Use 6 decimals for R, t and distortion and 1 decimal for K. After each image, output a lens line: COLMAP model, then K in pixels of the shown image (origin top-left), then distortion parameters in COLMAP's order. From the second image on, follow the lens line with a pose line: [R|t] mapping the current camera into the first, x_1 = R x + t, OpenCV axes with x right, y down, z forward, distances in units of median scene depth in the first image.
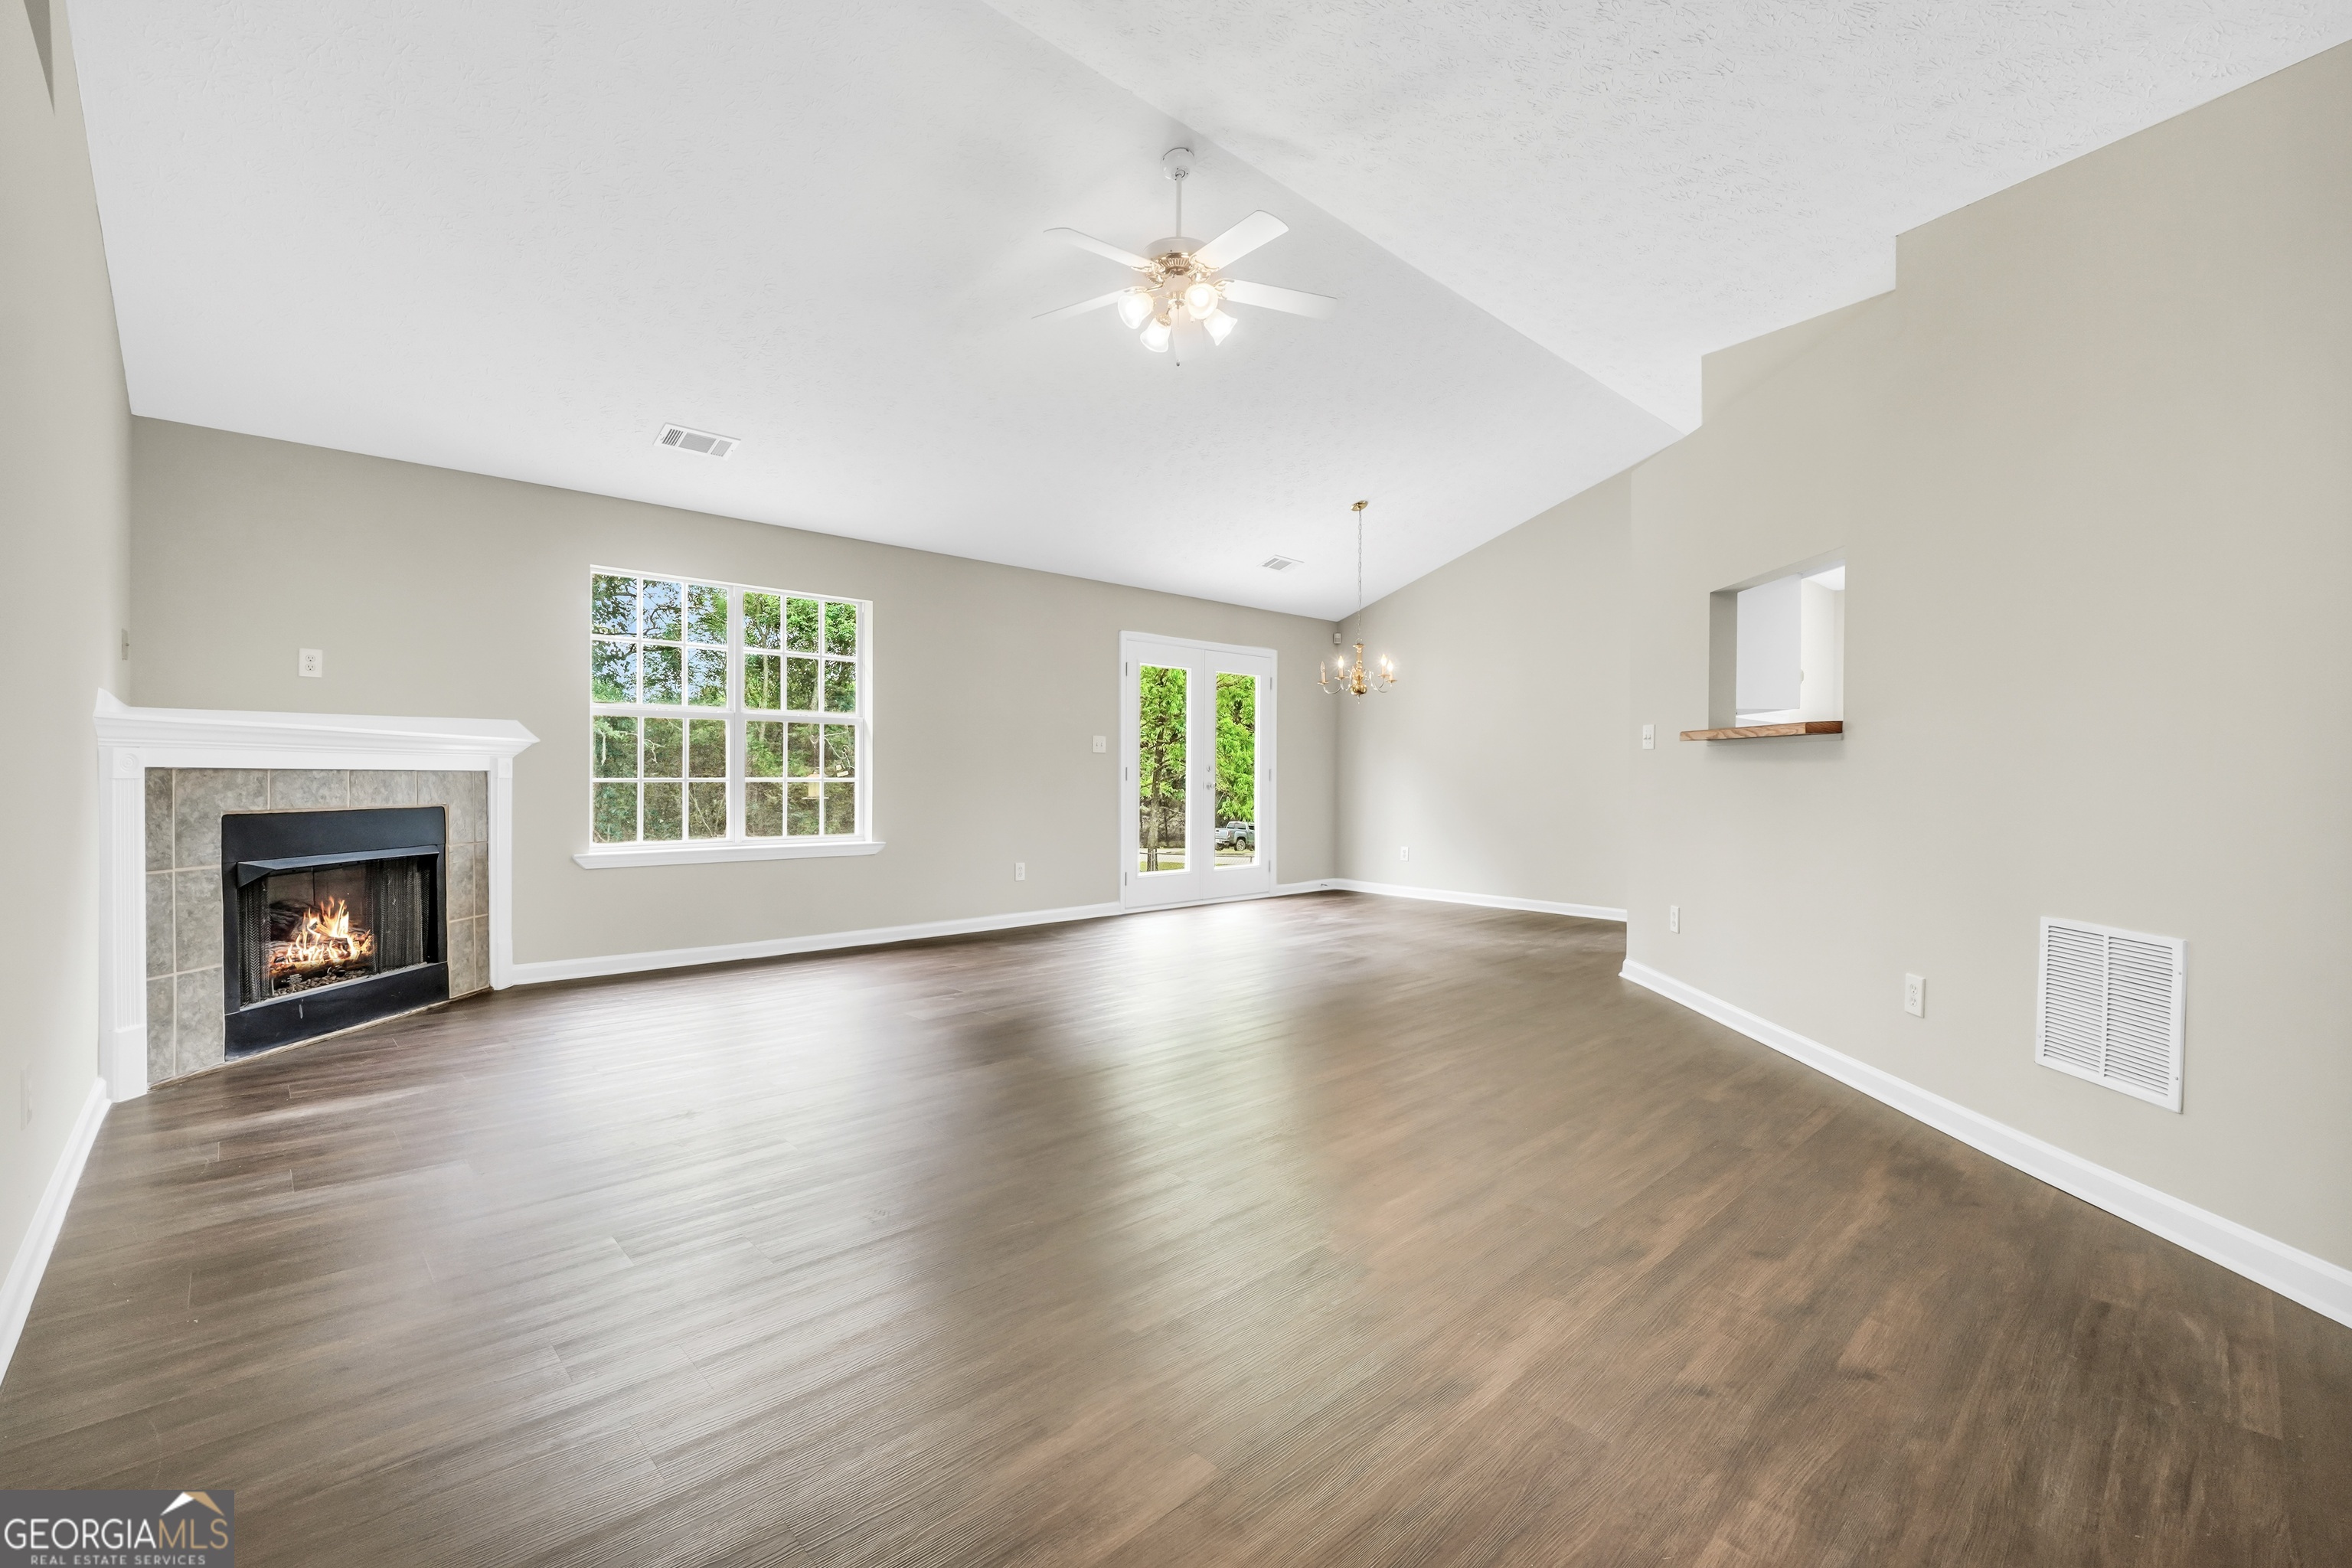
lens RADIAL K [[1003.4, 0, 1152.5], [0, 1003.4, 770.7], [0, 0, 1]] dist [0.000208, 0.000528]
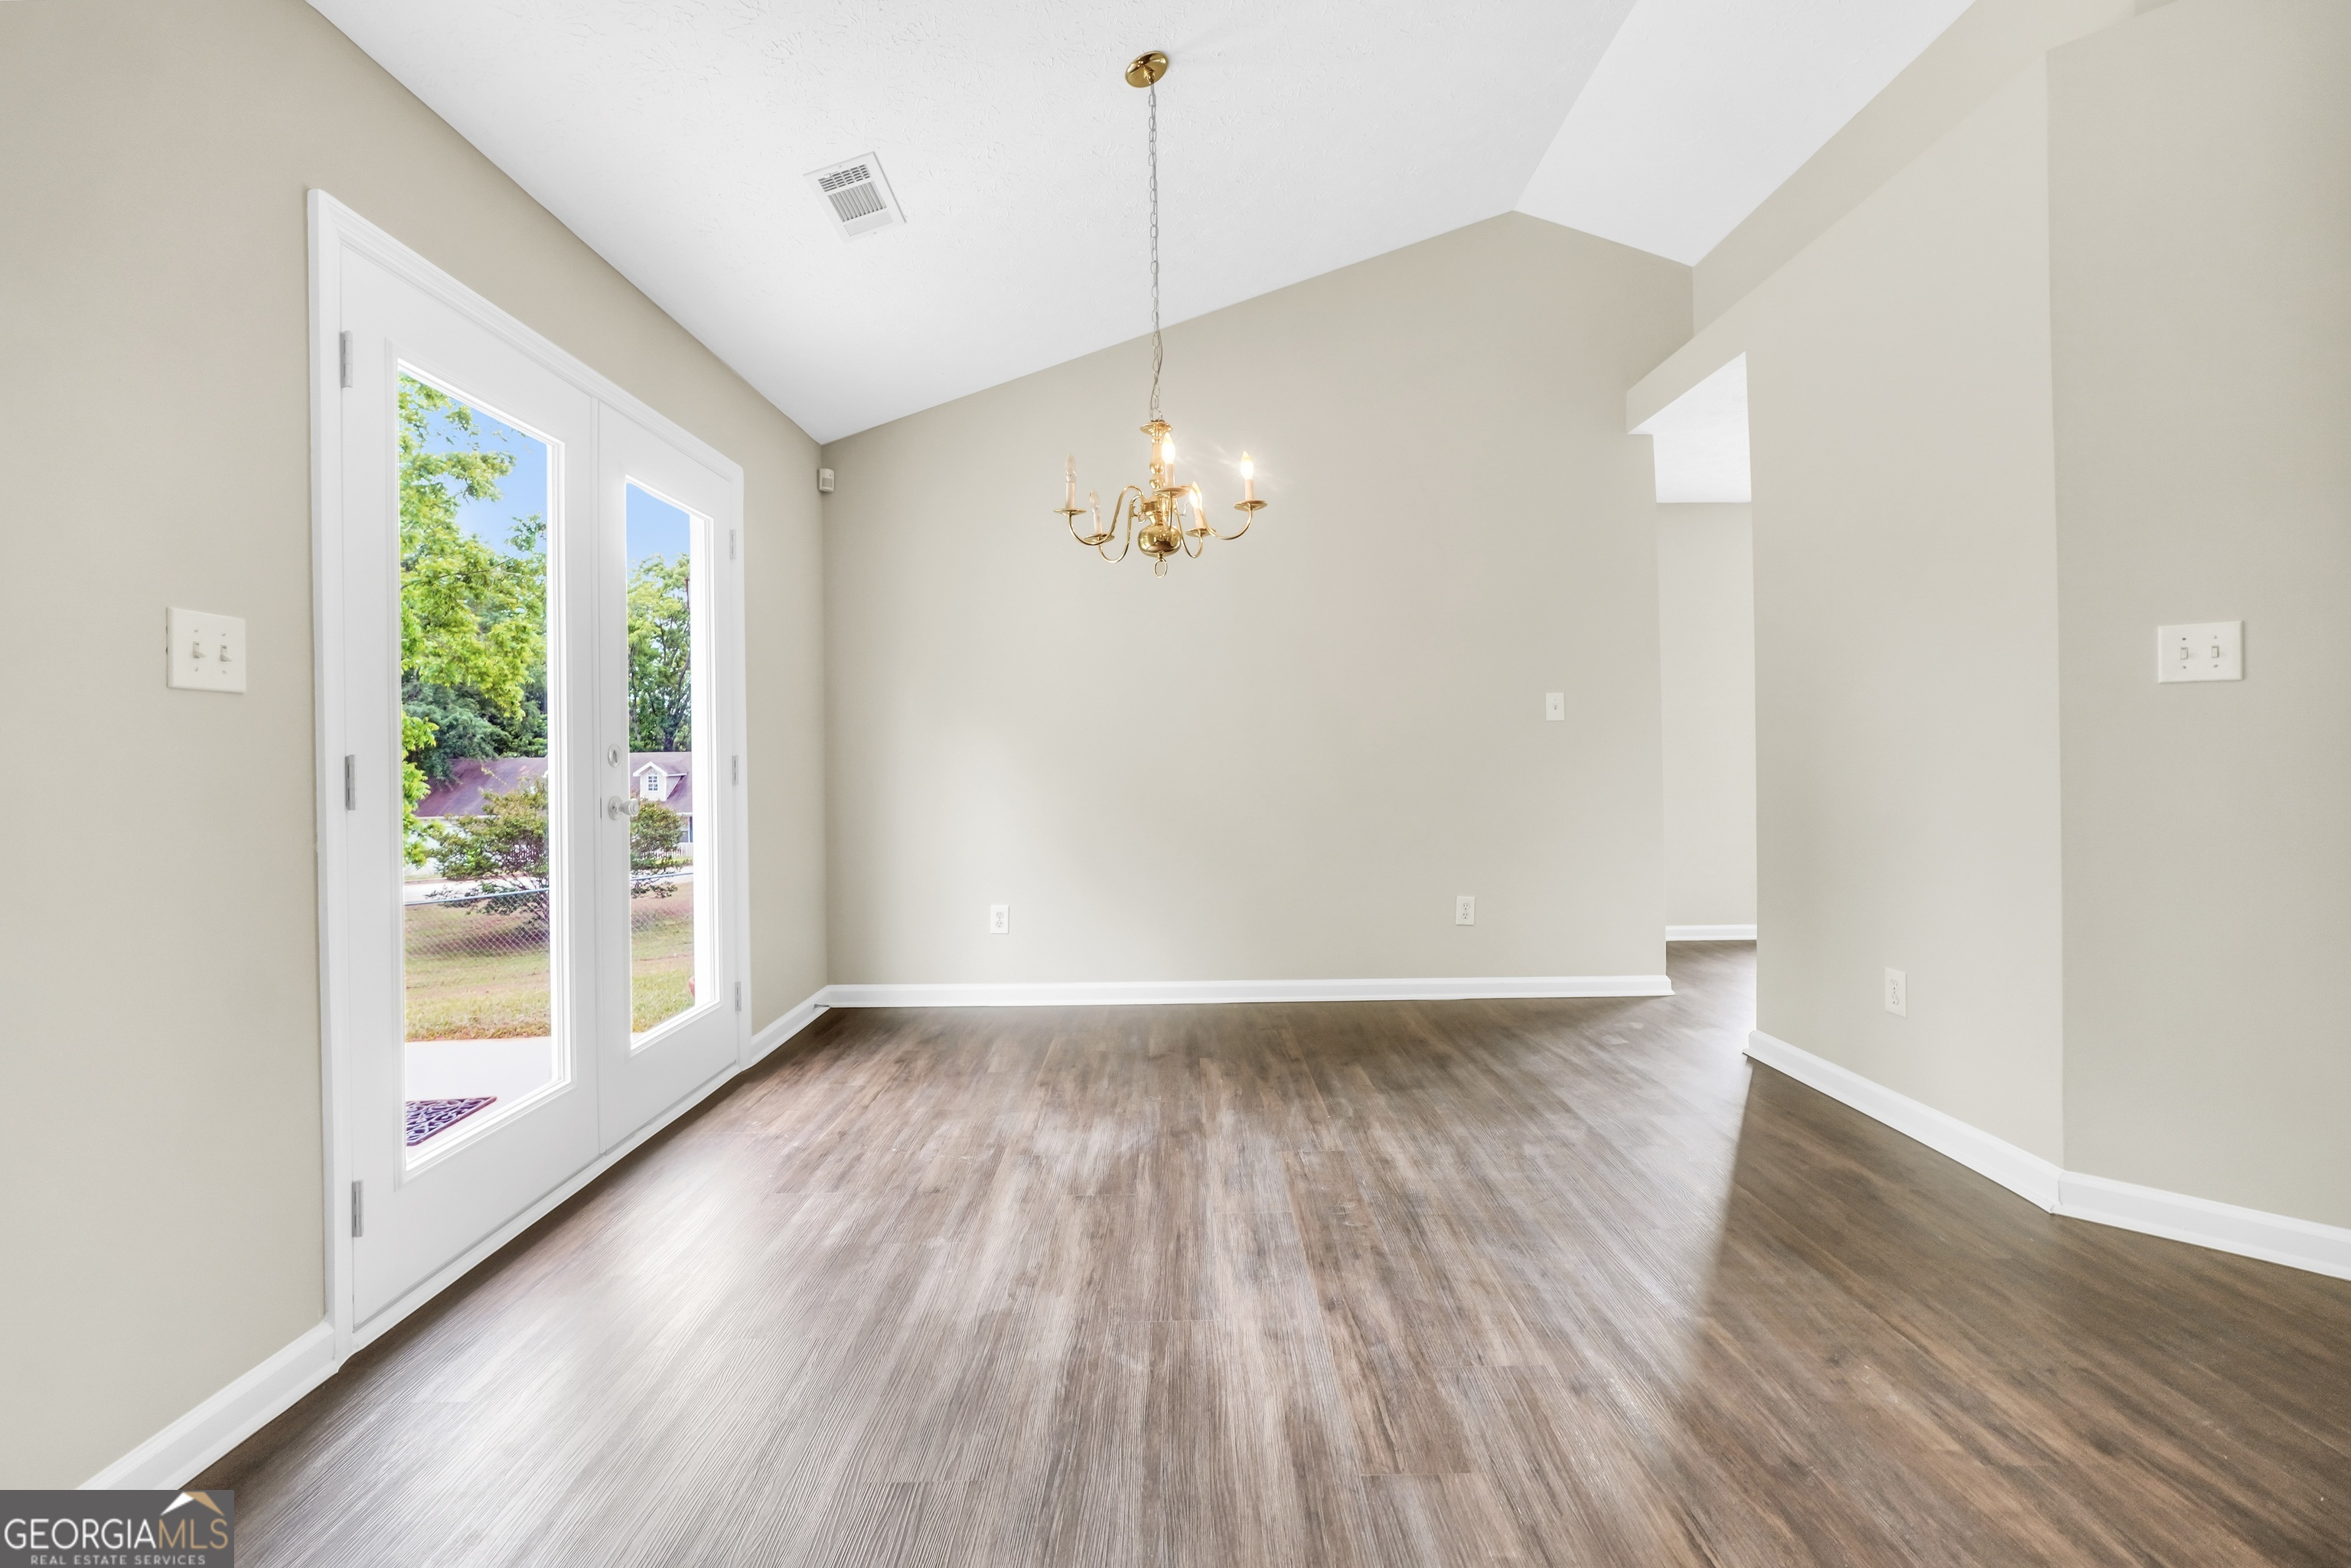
lens RADIAL K [[998.5, 0, 1164.6], [0, 998.5, 756.8], [0, 0, 1]] dist [-0.011616, 0.000136]
pose [[0.675208, -0.017989, 0.737408, -0.130418], [0.017553, 0.999811, 0.008318, -0.003533], [-0.737419, 0.007328, 0.675396, 1.263820]]
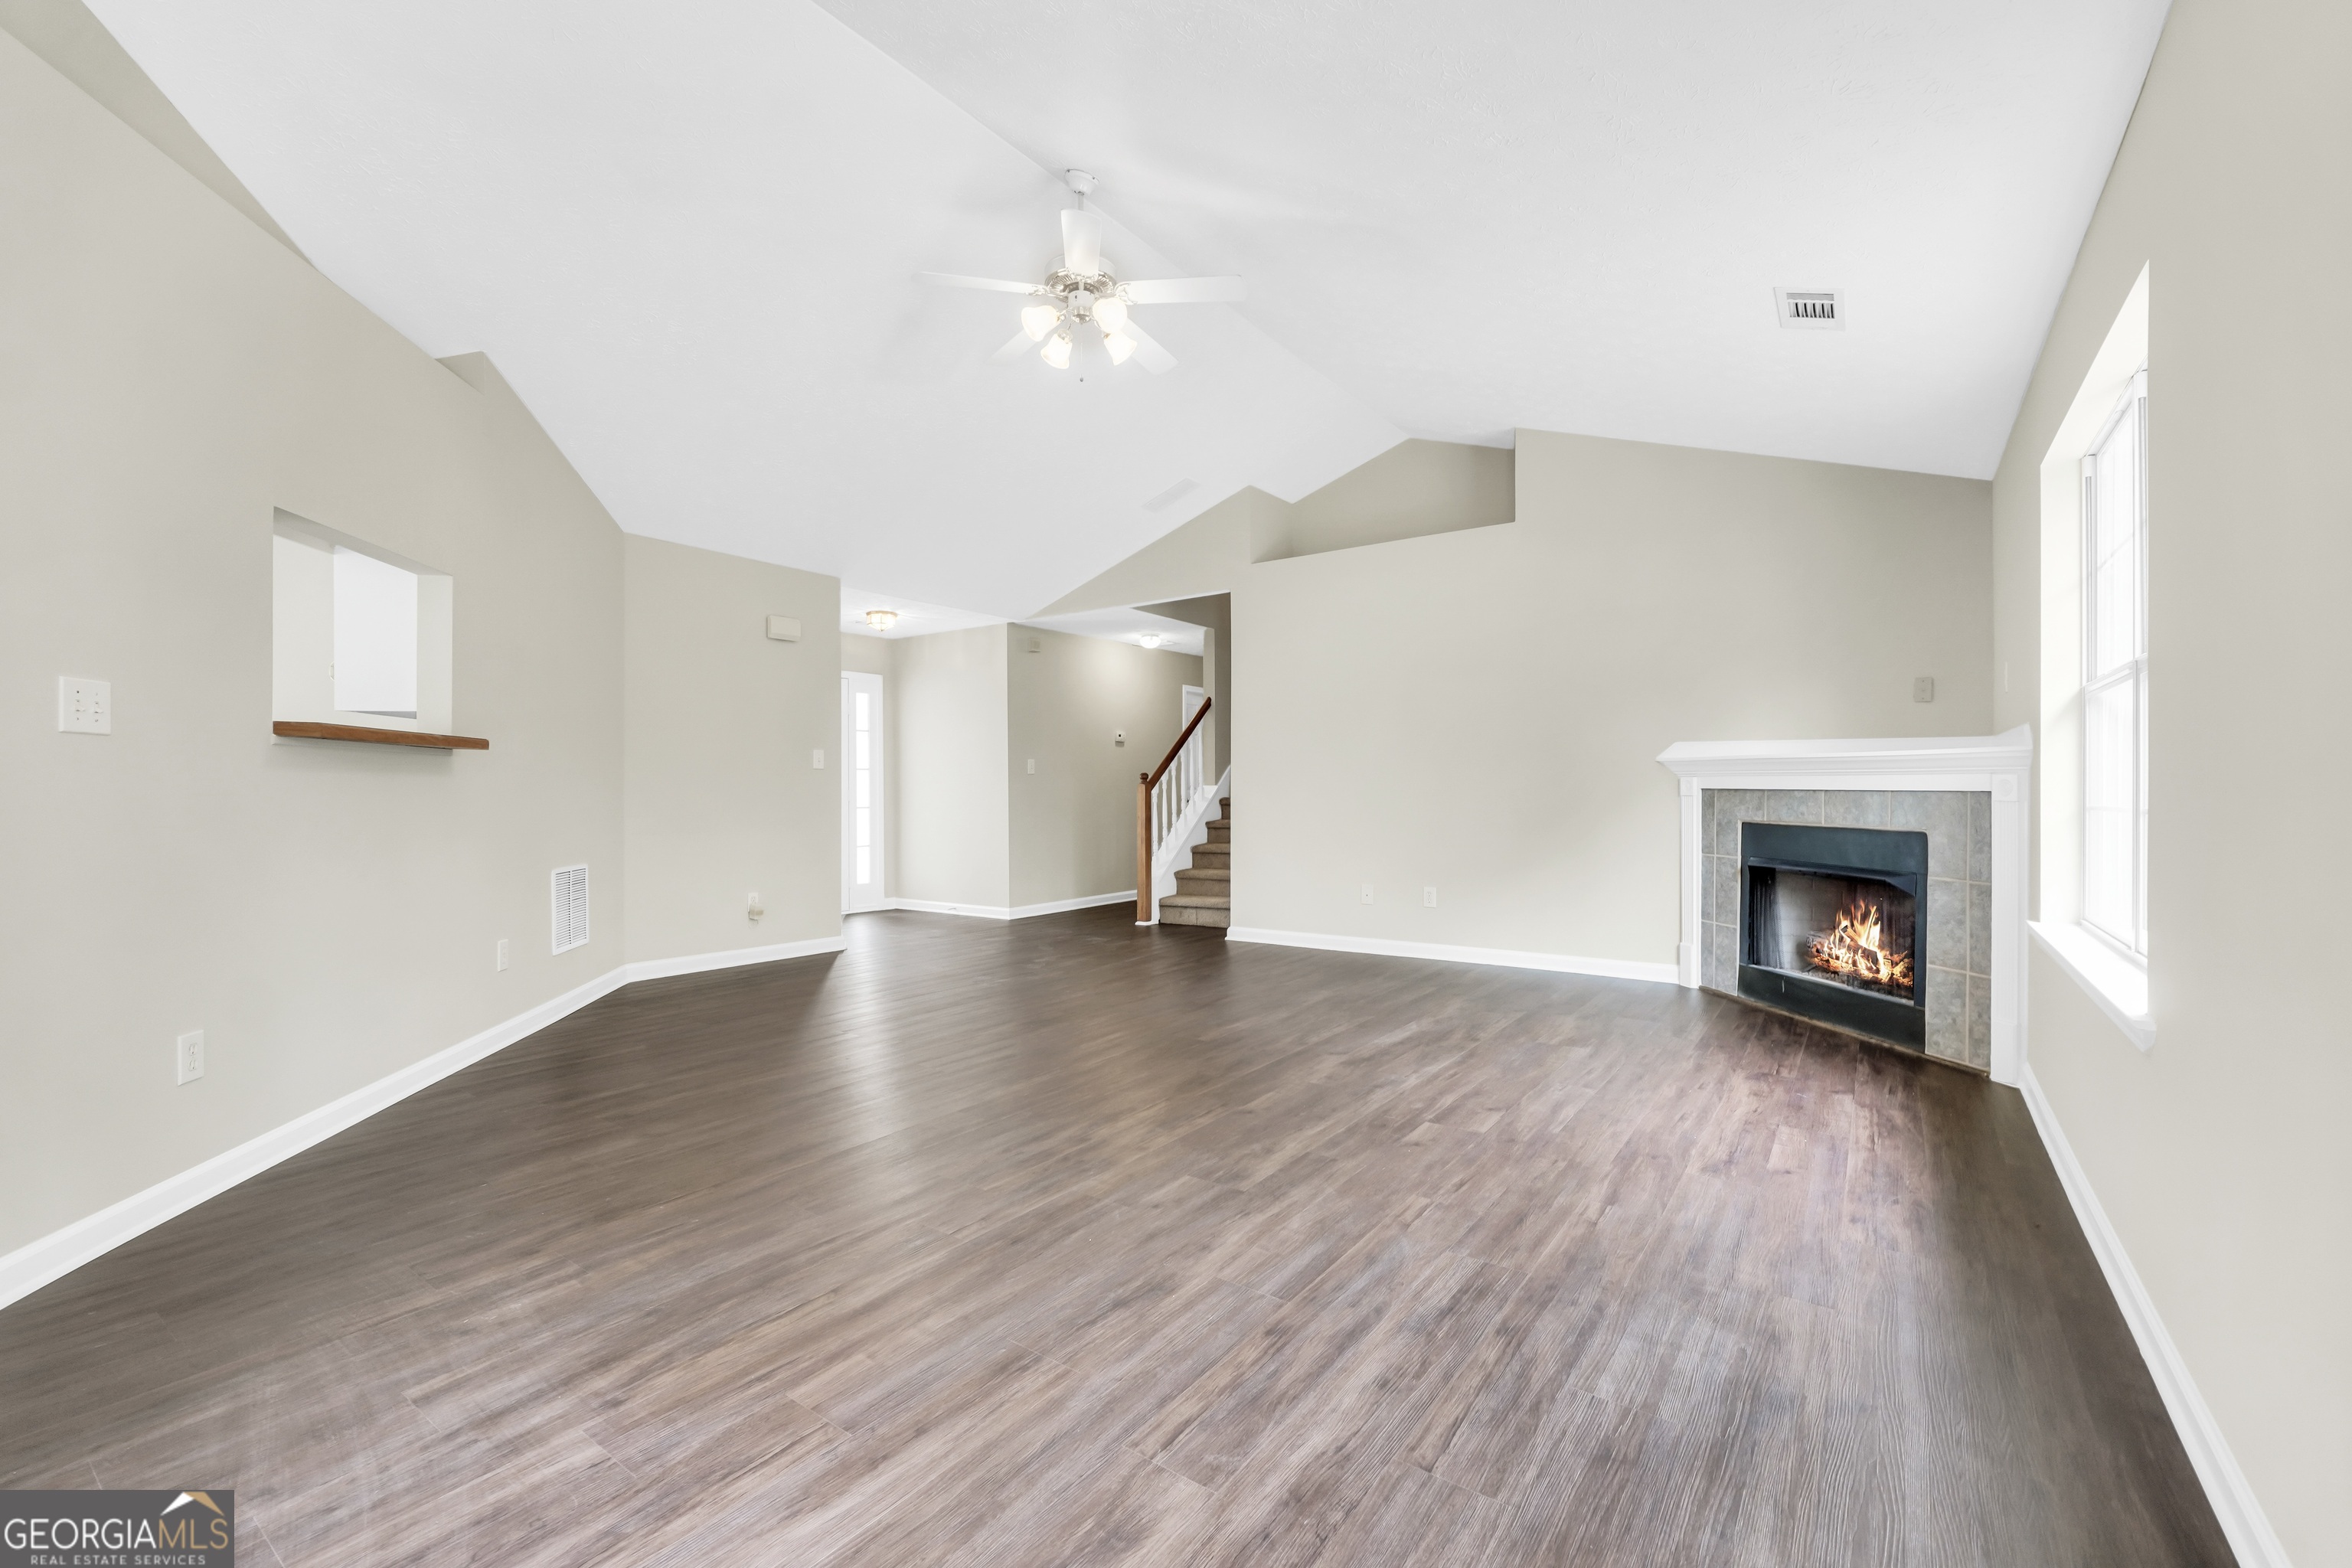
lens RADIAL K [[993.2, 0, 1169.4], [0, 993.2, 786.6], [0, 0, 1]] dist [-0.018130, 0.005814]
pose [[-0.977914, -0.004119, -0.208965, 0.131313], [-0.003428, 0.999987, -0.003670, 0.001655], [0.208978, -0.002872, -0.977916, 1.857637]]
